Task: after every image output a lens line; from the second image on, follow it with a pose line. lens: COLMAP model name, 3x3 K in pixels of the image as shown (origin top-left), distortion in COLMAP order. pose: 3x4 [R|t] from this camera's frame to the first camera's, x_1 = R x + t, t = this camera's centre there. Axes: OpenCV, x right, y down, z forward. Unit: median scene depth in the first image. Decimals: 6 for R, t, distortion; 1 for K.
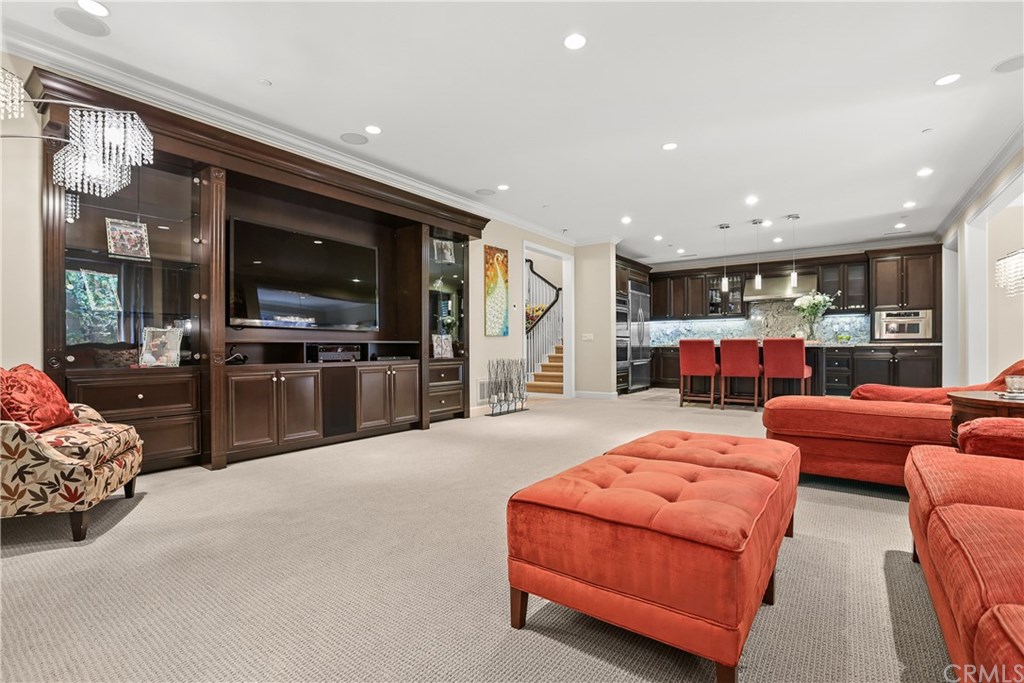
lens RADIAL K [[476.5, 0, 518.9], [0, 476.5, 344.0], [0, 0, 1]] dist [-0.013600, 0.000083]
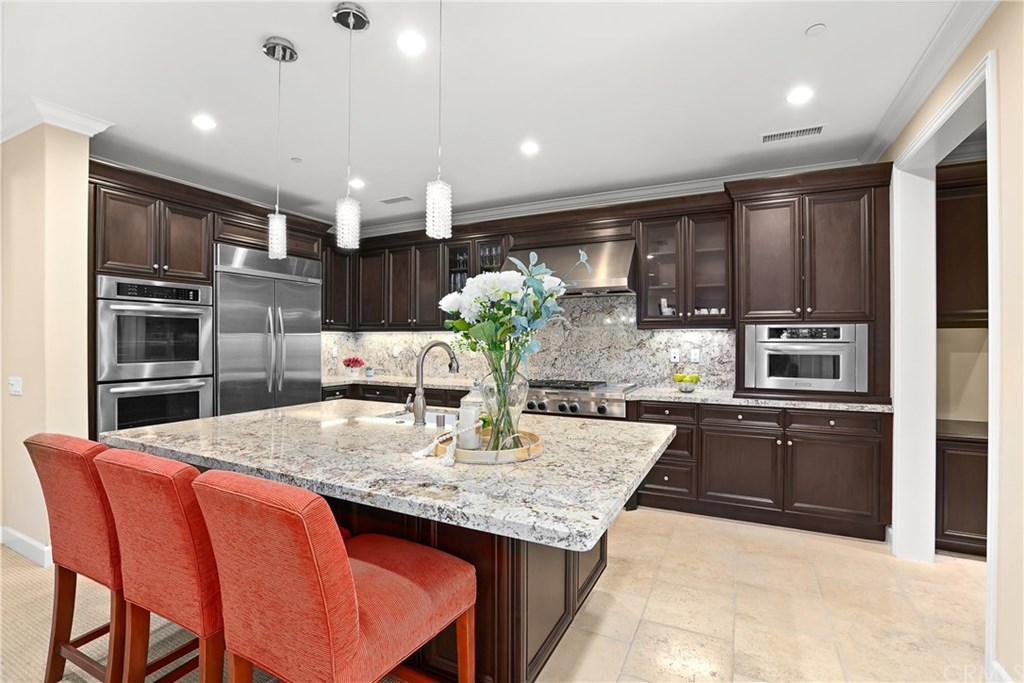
lens RADIAL K [[469.5, 0, 511.3], [0, 469.5, 335.4], [0, 0, 1]] dist [-0.059039, 0.025492]
pose [[0.990552, 0.007043, 0.136959, 0.506390], [-0.006331, 0.999964, -0.005633, -0.057268], [-0.136994, 0.004712, 0.990561, 0.639904]]
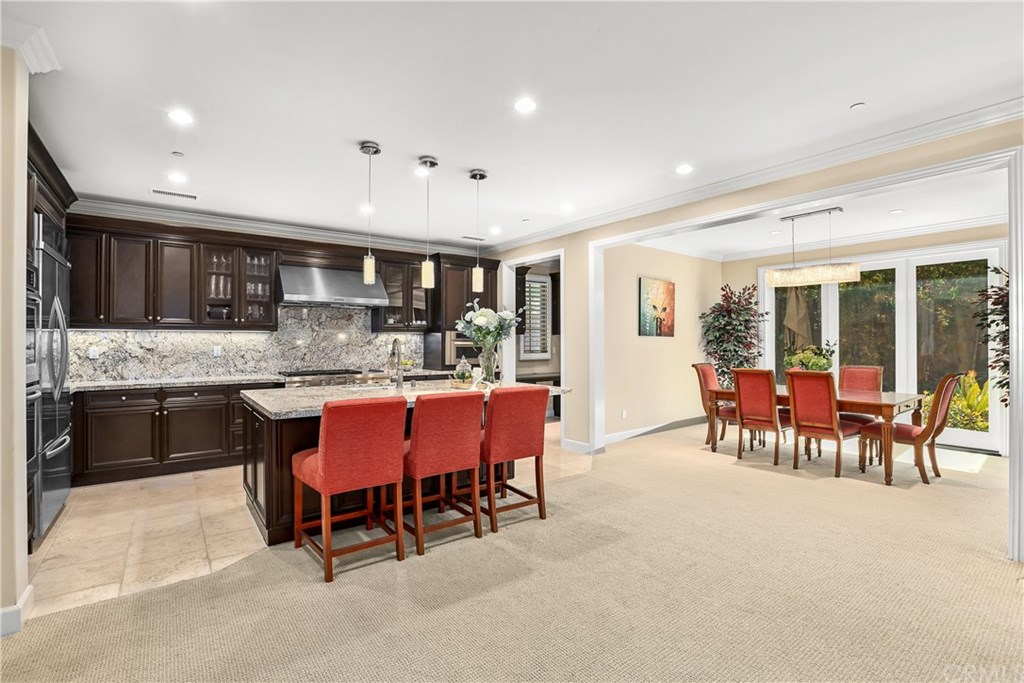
lens RADIAL K [[476.5, 0, 518.9], [0, 476.5, 344.0], [0, 0, 1]] dist [-0.013600, 0.000083]
pose [[0.304392, 0.001681, 0.952545, 0.019882], [-0.004798, 0.999988, -0.000232, -0.048823], [-0.952535, -0.004500, 0.304397, 0.663248]]
